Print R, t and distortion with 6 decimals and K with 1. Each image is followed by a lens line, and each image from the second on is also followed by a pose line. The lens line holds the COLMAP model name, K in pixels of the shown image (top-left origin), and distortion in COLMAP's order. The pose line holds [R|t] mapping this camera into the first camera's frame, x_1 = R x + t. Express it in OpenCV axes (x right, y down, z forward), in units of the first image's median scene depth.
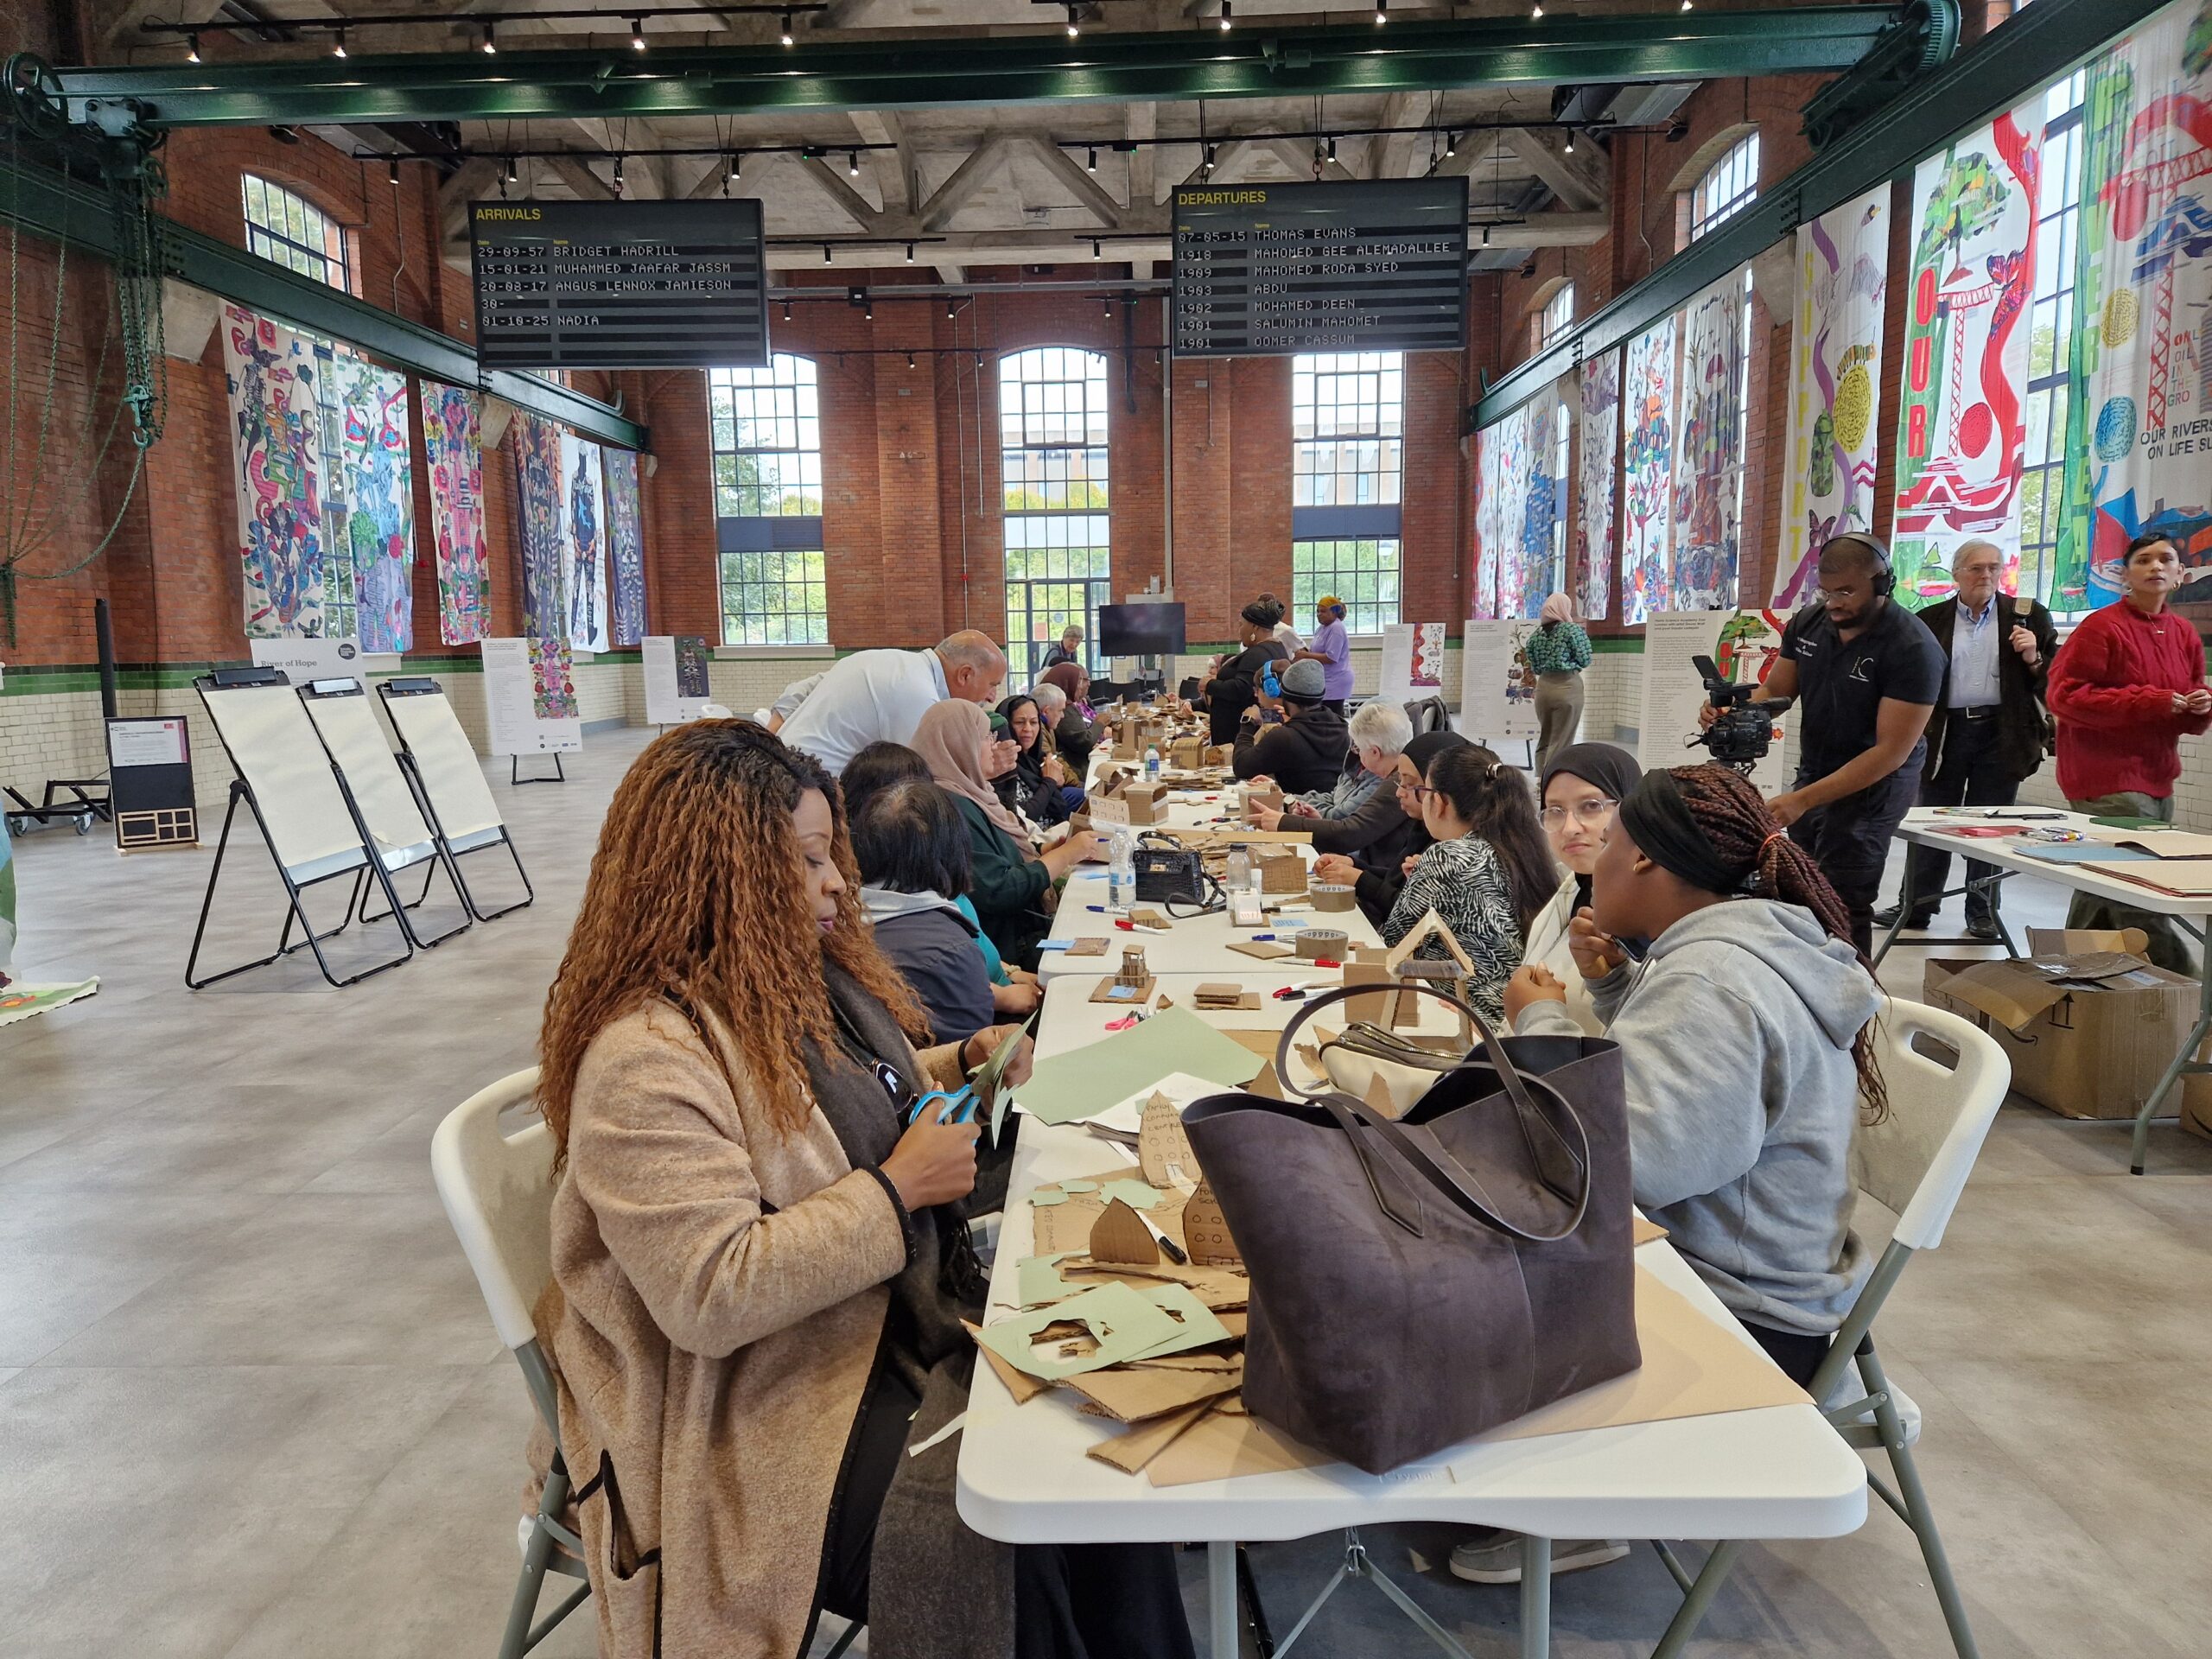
lens RADIAL K [[1462.2, 0, 1106.4], [0, 1462.2, 831.9], [0, 0, 1]] dist [0.071709, -0.054246]
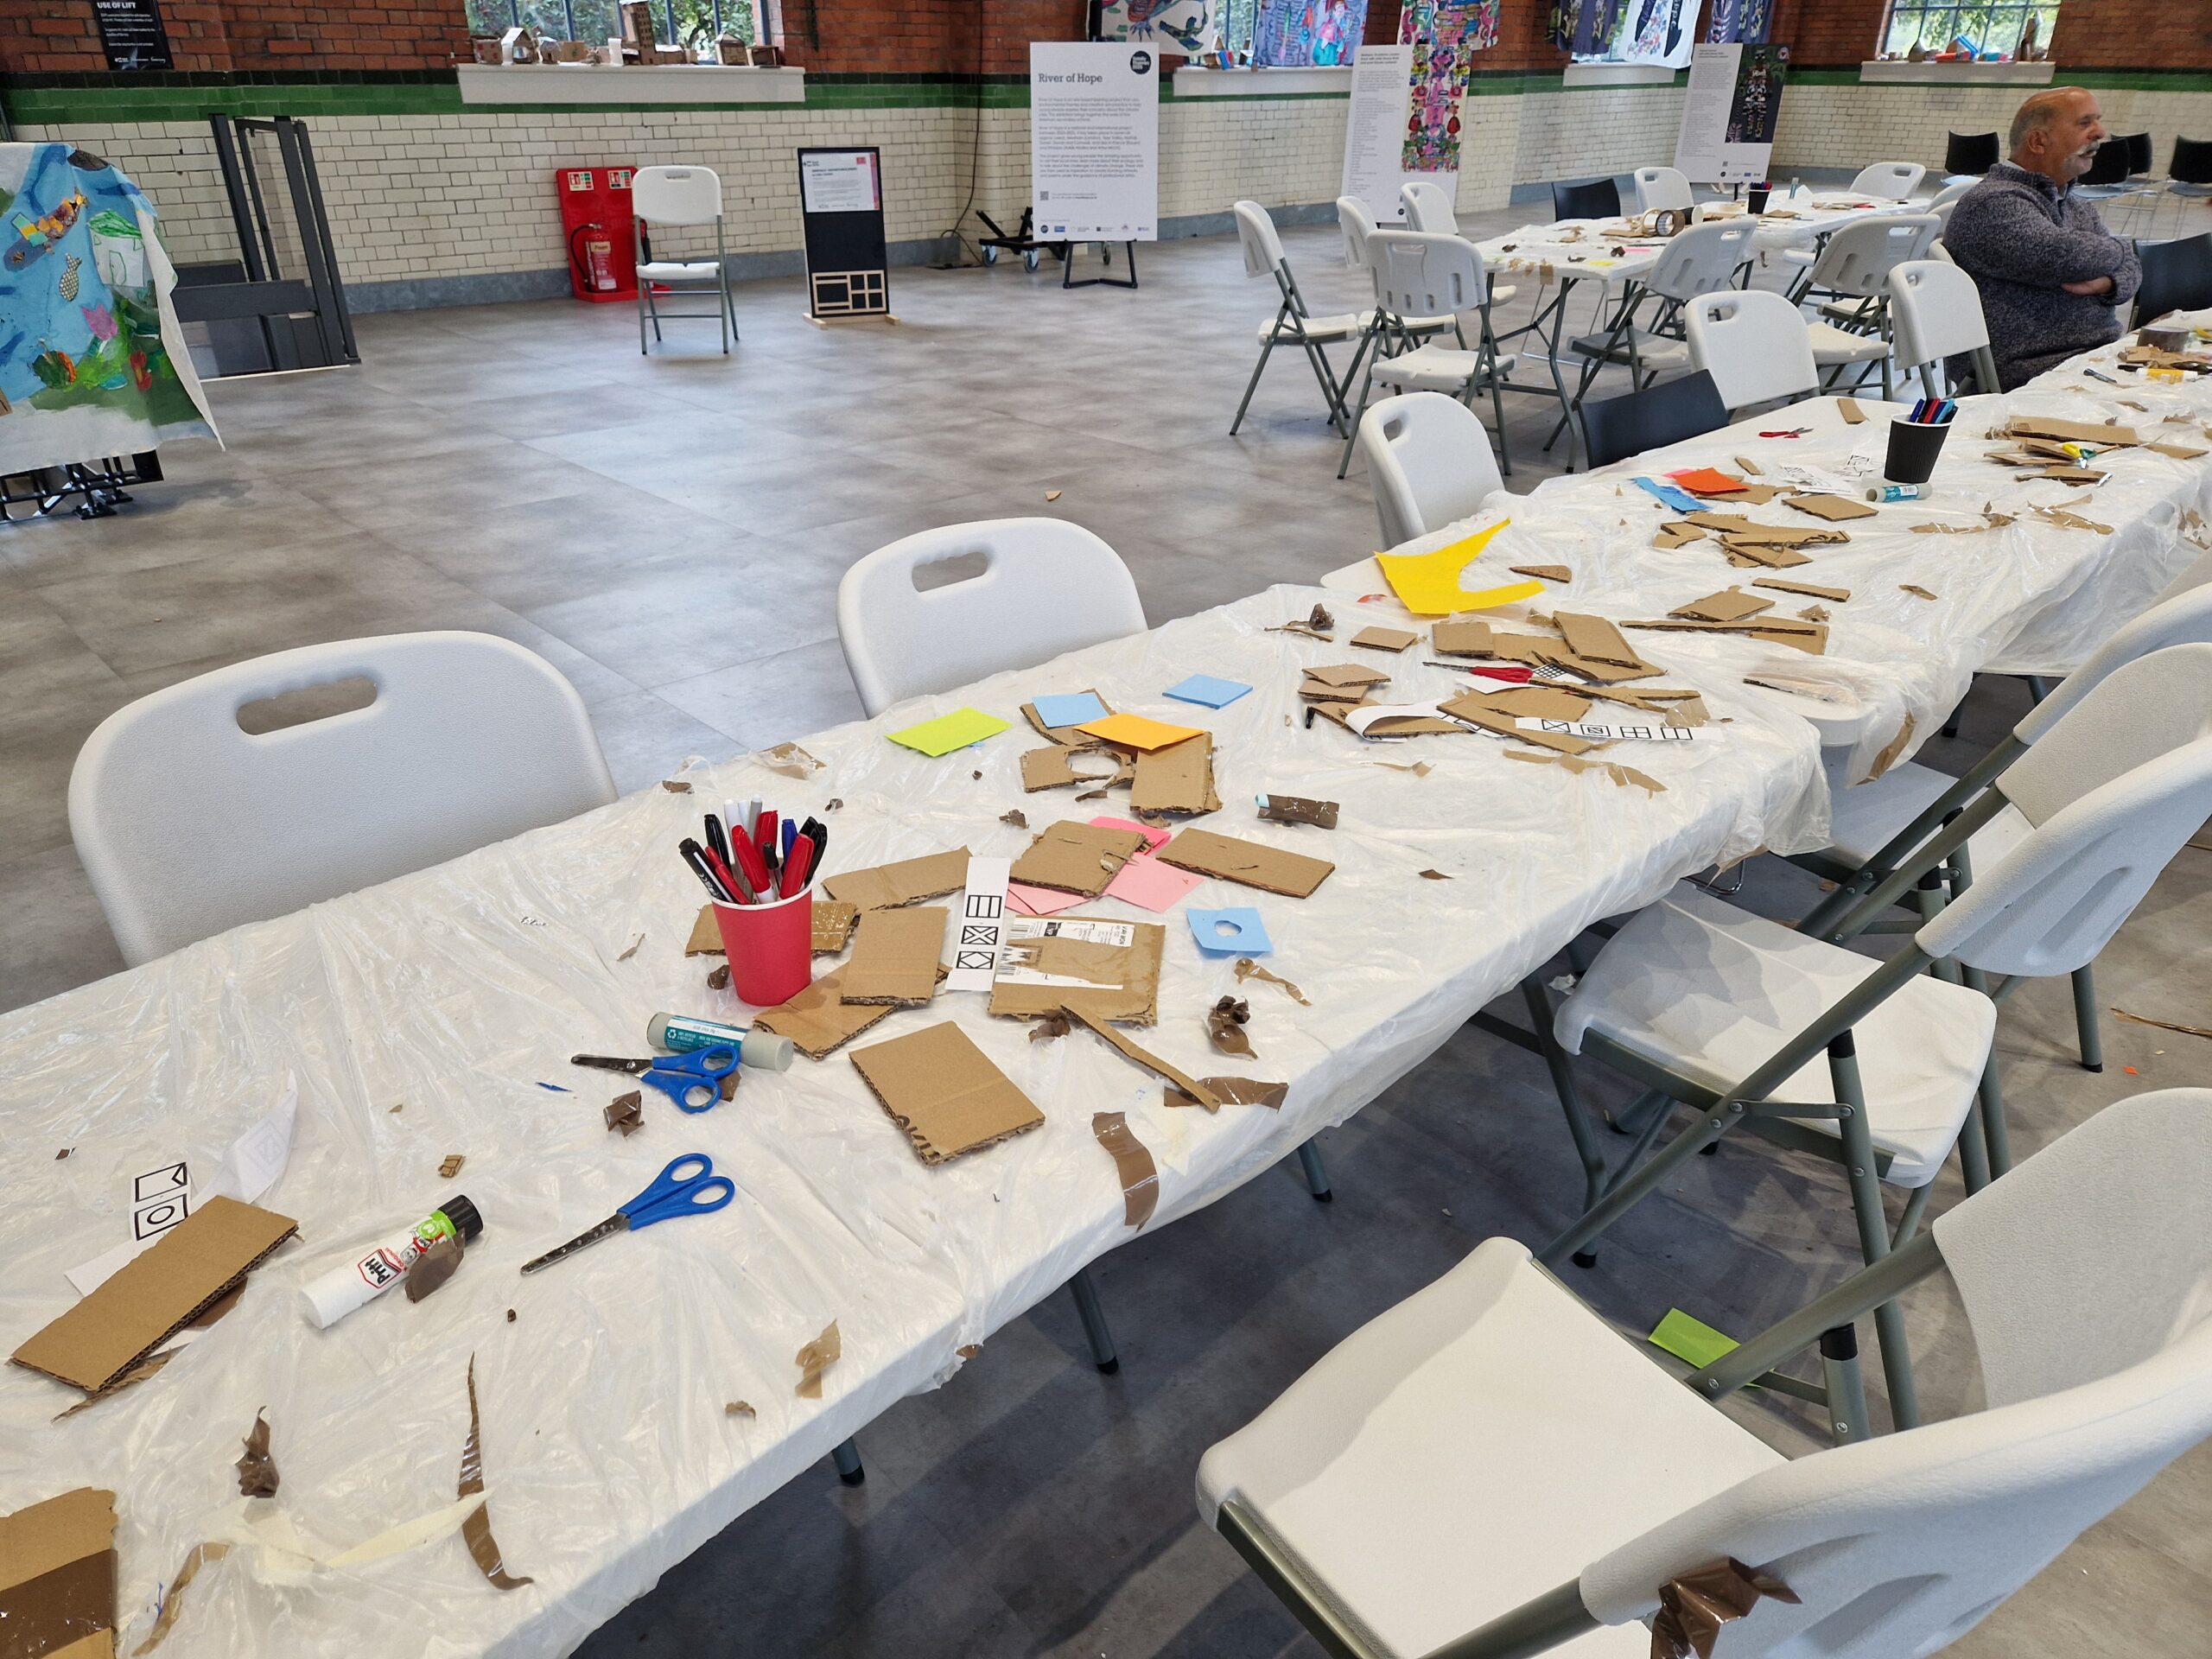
lens RADIAL K [[1462.2, 0, 1082.9], [0, 1462.2, 825.1], [0, 0, 1]] dist [0.071709, -0.054246]
pose [[0.696284, 0.345186, -0.629313, 0.064725], [-0.109751, 0.917657, 0.381916, -0.036910], [0.709326, -0.196854, 0.676834, 0.284003]]
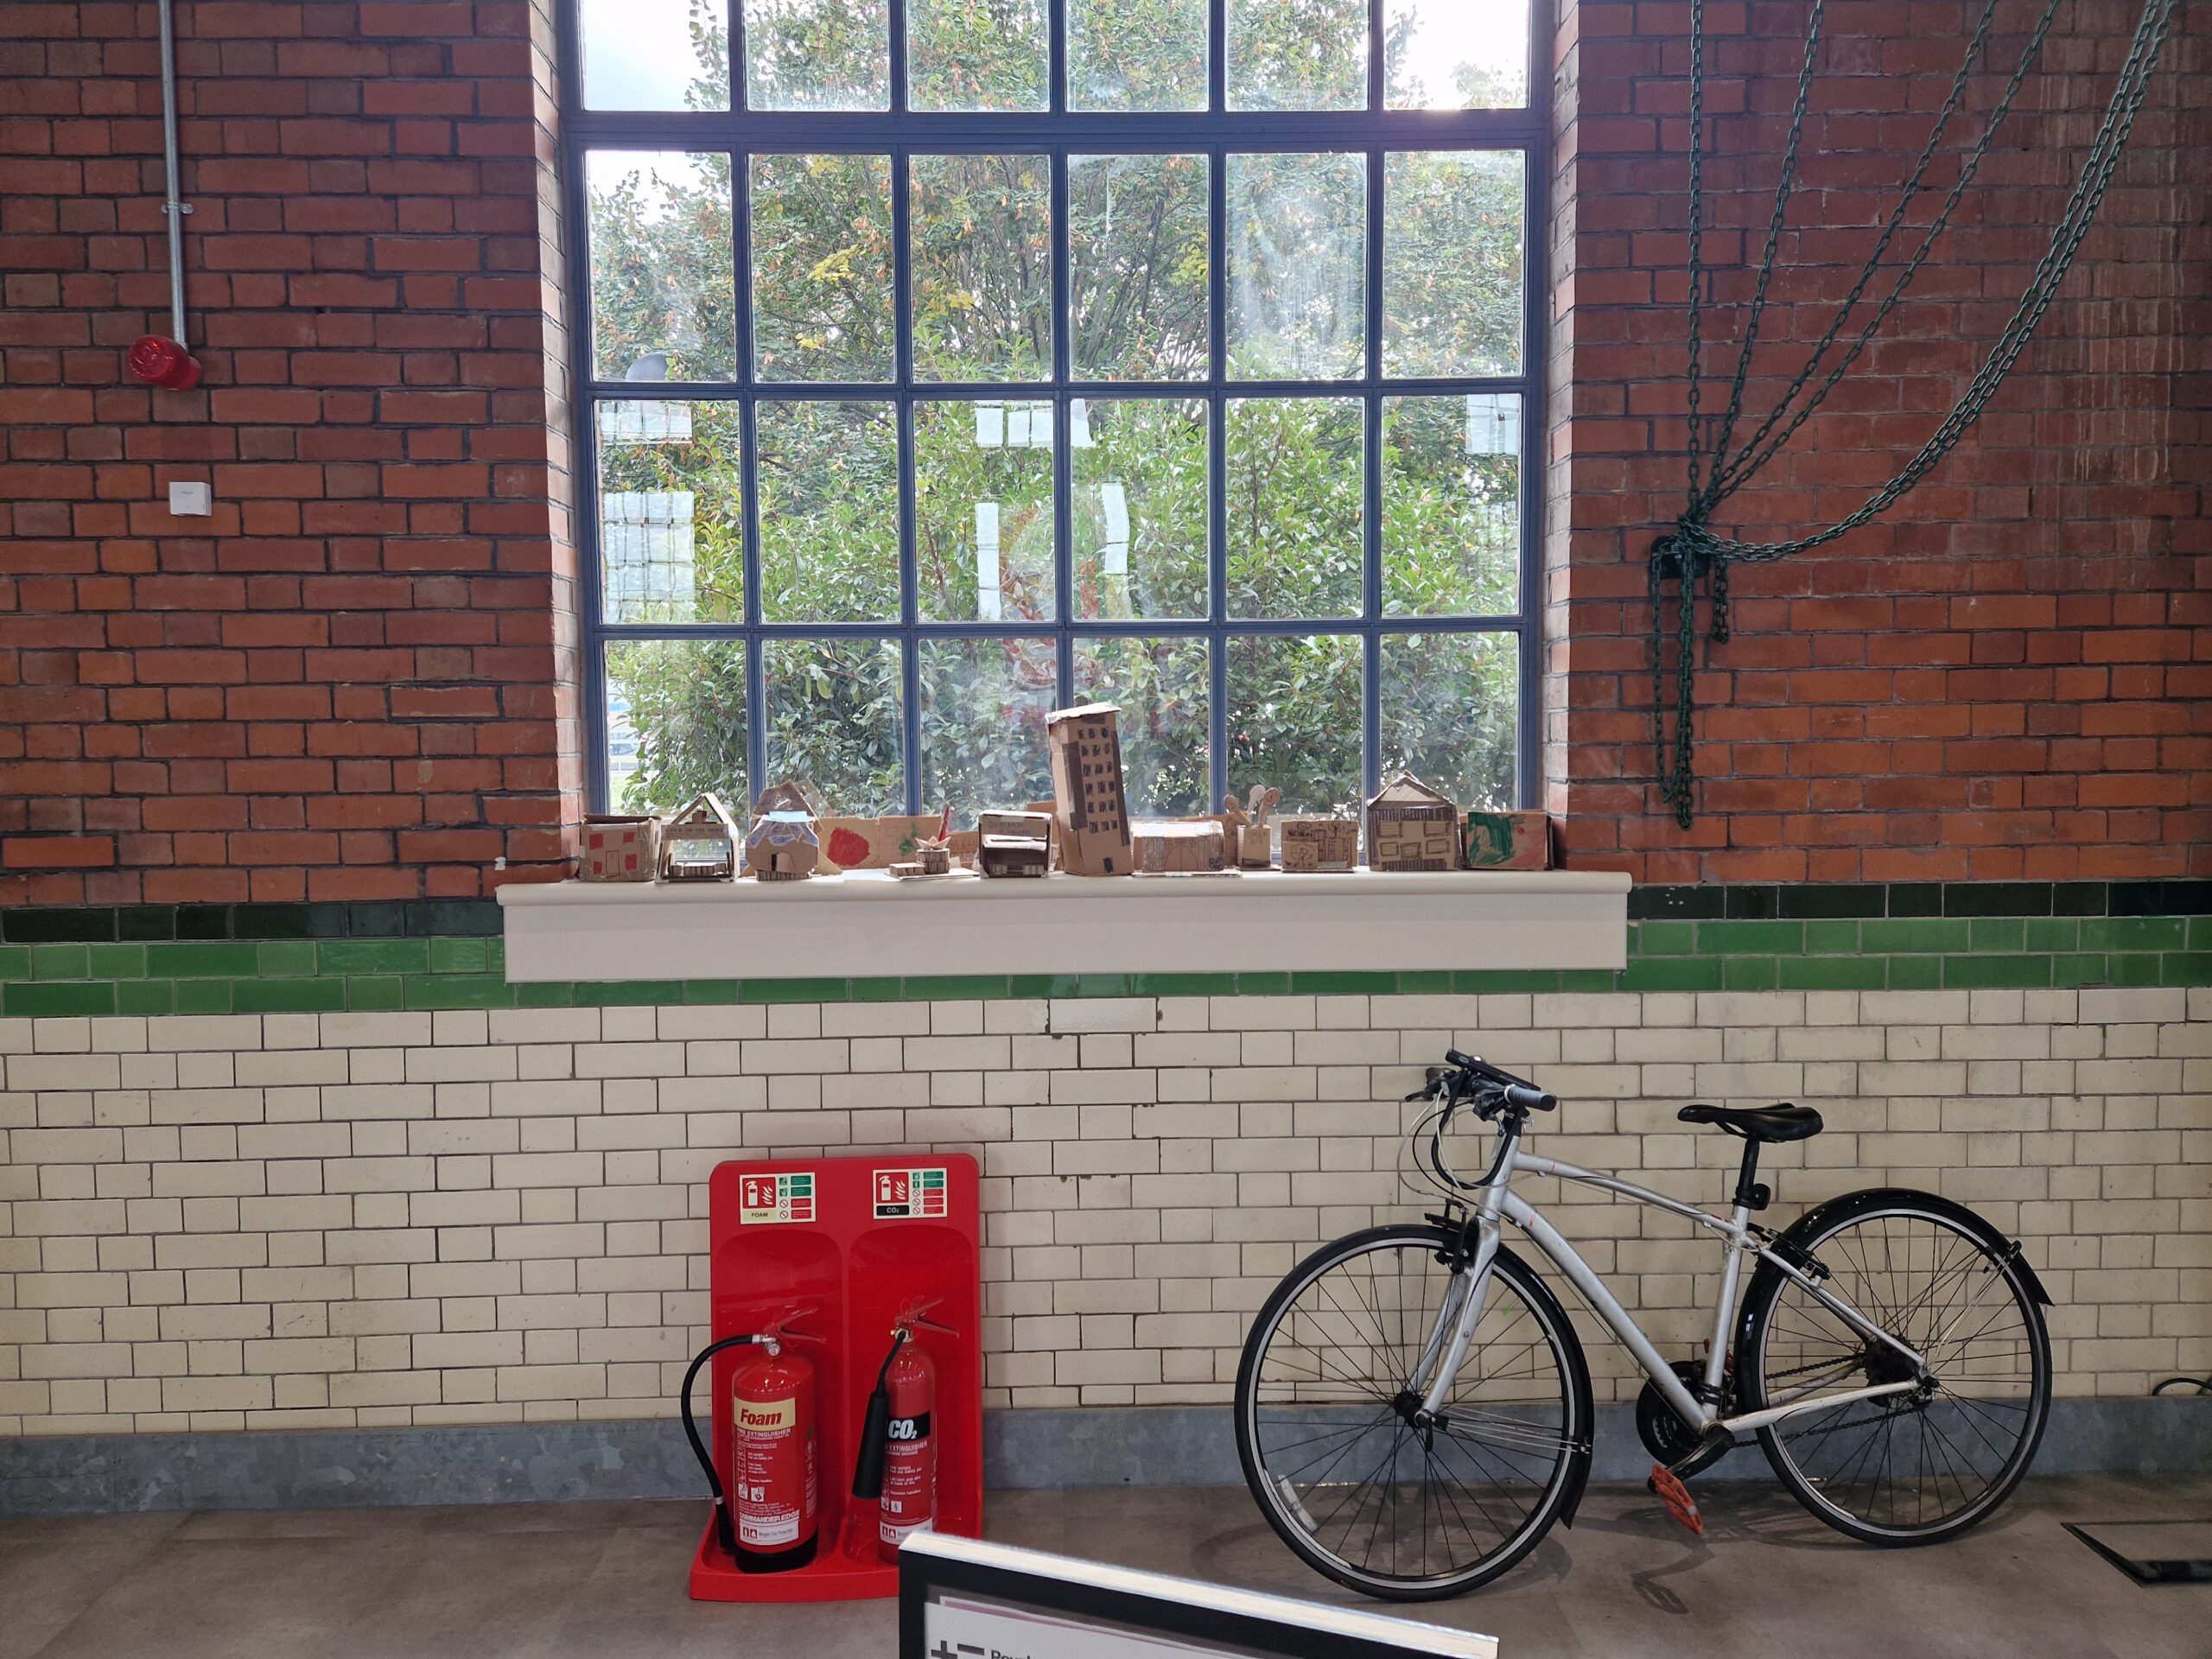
lens RADIAL K [[1462.2, 0, 1094.9], [0, 1462.2, 830.1], [0, 0, 1]] dist [0.071709, -0.054246]
pose [[0.044155, 0.070084, -0.996563, -0.314111], [-0.123108, 0.990315, 0.064190, -0.084629], [0.991411, 0.119850, 0.052355, 0.591502]]
